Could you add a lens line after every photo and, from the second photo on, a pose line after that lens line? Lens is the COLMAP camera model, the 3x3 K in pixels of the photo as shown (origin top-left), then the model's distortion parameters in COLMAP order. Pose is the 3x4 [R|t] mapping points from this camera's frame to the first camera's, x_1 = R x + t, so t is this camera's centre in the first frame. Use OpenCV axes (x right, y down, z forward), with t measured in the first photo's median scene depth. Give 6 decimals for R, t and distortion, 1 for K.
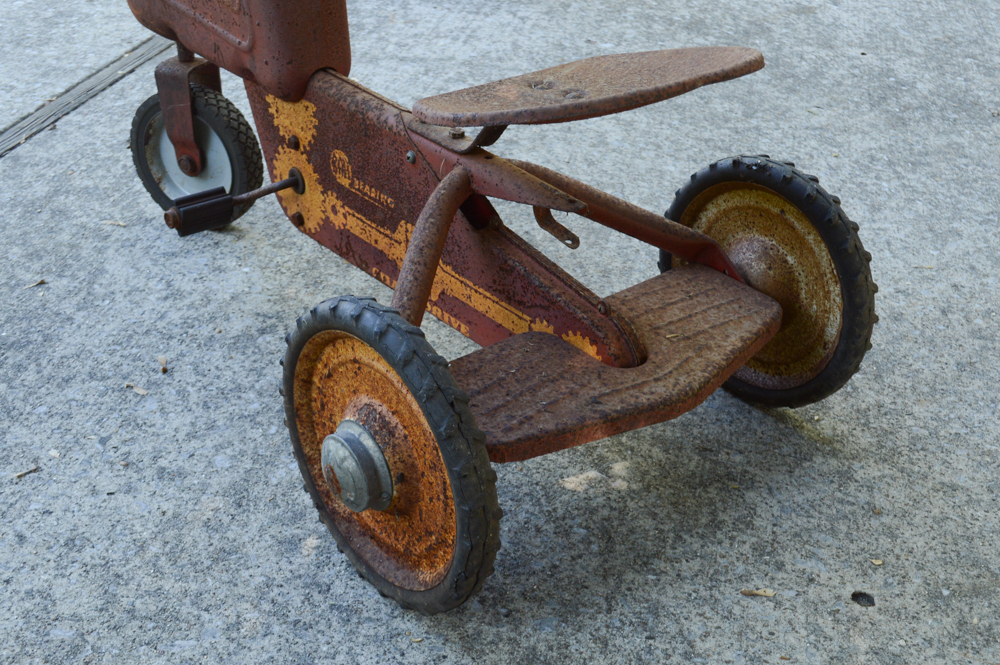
lens RADIAL K [[1313.4, 0, 500.1], [0, 1313.4, 332.8], [0, 0, 1]] dist [0.000863, 0.000000]
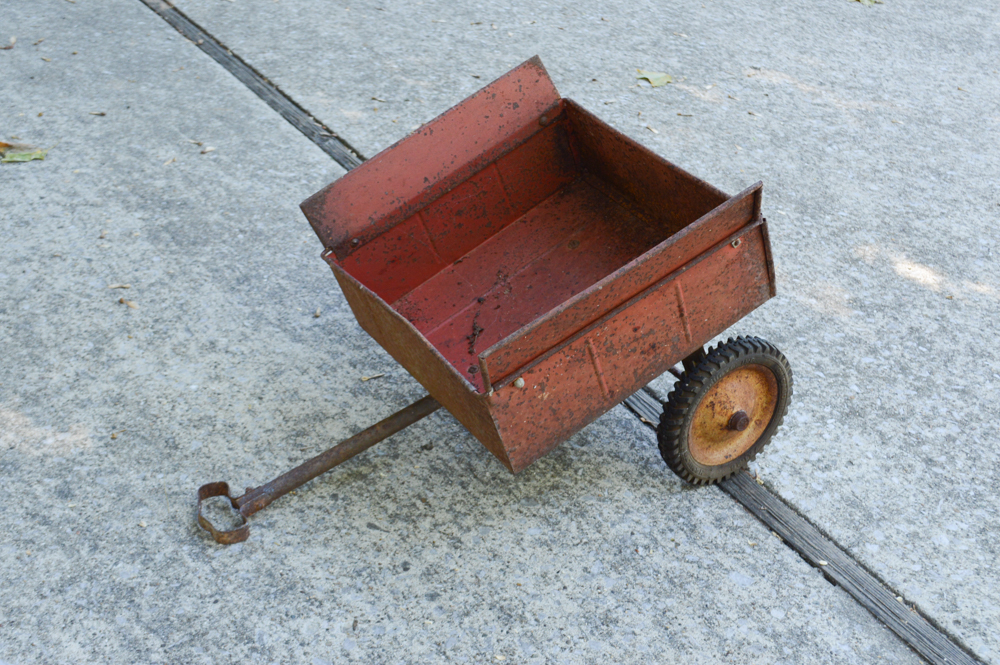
lens RADIAL K [[1370.5, 0, 493.2], [0, 1370.5, 333.4], [0, 0, 1]] dist [-0.007482, 0.000000]
pose [[-0.696082, 0.288345, -0.657516, 0.358013], [-0.442526, 0.548854, 0.709175, -1.000466], [0.565367, 0.784612, -0.254447, 1.474928]]
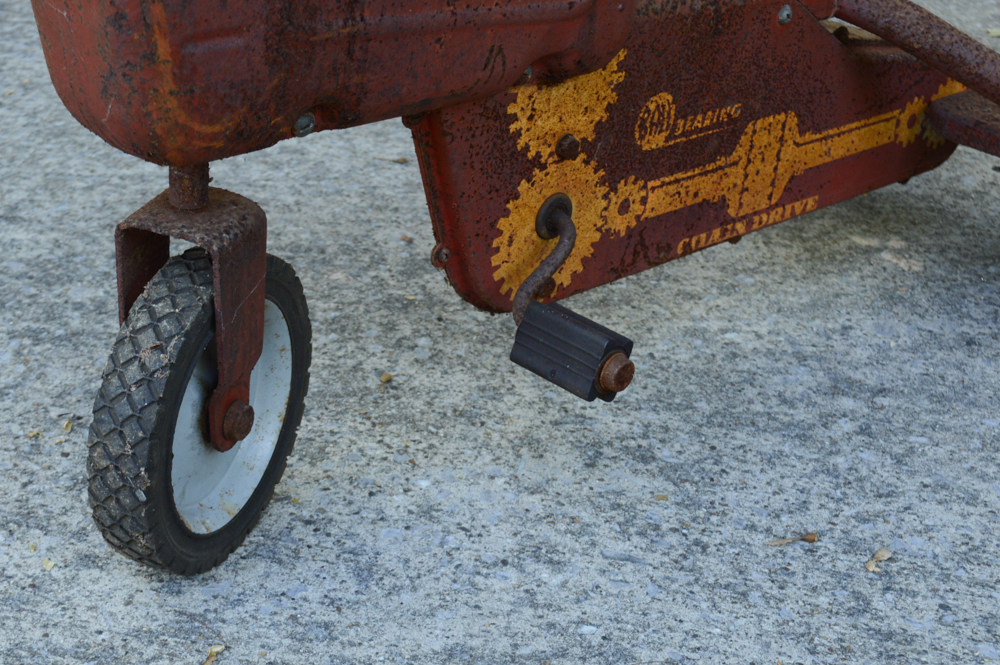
lens RADIAL K [[1819.7, 0, 462.7], [0, 1819.7, 340.1], [0, 0, 1]] dist [0.008531, 0.000000]
pose [[-0.053143, -0.478640, 0.876401, -0.853135], [0.428086, 0.781986, 0.453034, -0.440003], [-0.902174, 0.399251, 0.163342, 0.912428]]
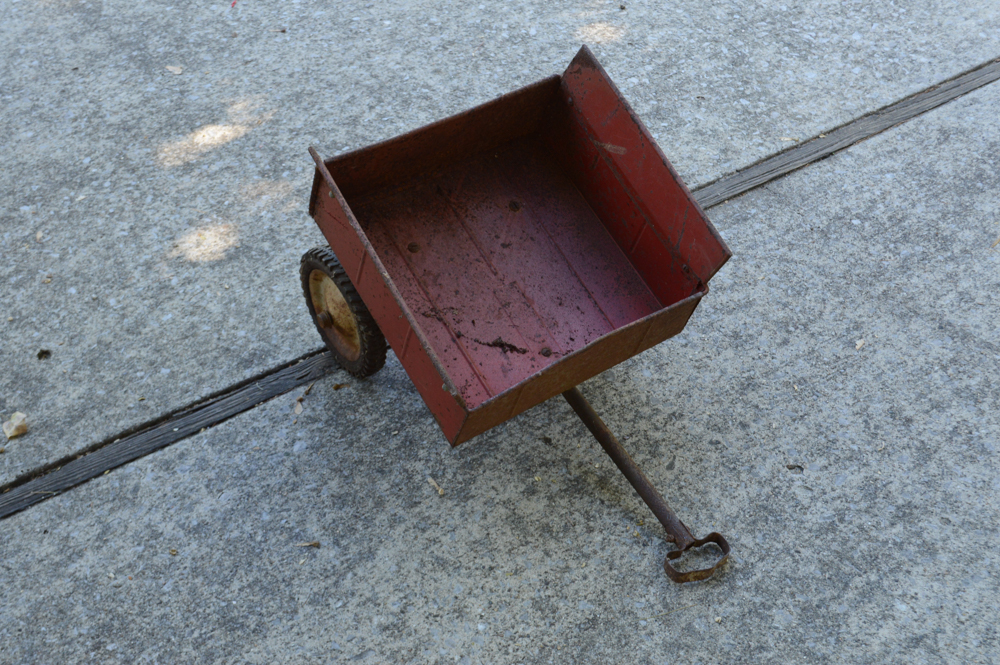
lens RADIAL K [[1370.5, 0, 506.0], [0, 1370.5, 332.9], [0, 0, 1]] dist [-0.007482, 0.000000]
pose [[0.739435, 0.420440, -0.525801, 0.268396], [-0.313849, 0.906231, 0.283273, -0.565081], [0.595596, -0.044440, 0.802054, 0.247152]]
